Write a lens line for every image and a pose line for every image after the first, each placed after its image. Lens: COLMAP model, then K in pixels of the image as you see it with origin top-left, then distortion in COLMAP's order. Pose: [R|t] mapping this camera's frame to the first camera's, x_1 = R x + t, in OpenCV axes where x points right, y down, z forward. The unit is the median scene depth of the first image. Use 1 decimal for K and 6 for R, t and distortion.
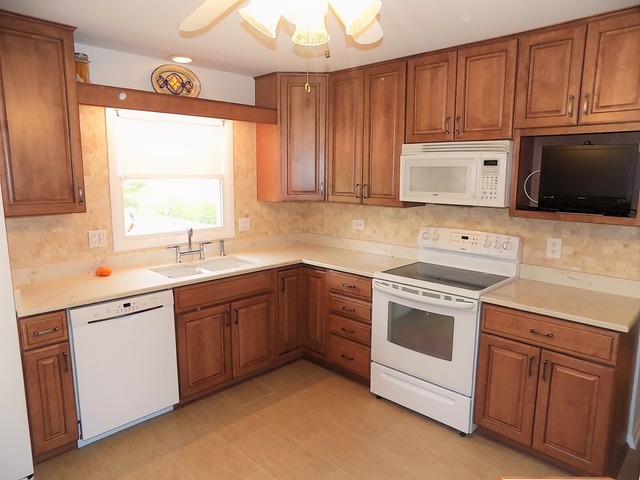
lens RADIAL K [[419.4, 0, 320.0], [0, 419.4, 240.0], [0, 0, 1]] dist [-0.053669, 0.004578]
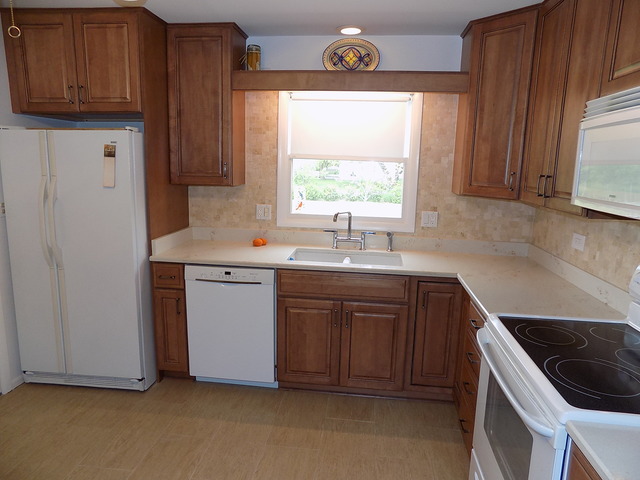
lens RADIAL K [[419.4, 0, 320.0], [0, 419.4, 240.0], [0, 0, 1]] dist [-0.053669, 0.004578]
pose [[0.618764, 0.159051, -0.769307, 0.401309], [-0.145138, 0.985577, 0.087028, -0.045773], [0.772053, 0.057806, 0.632924, 0.382781]]
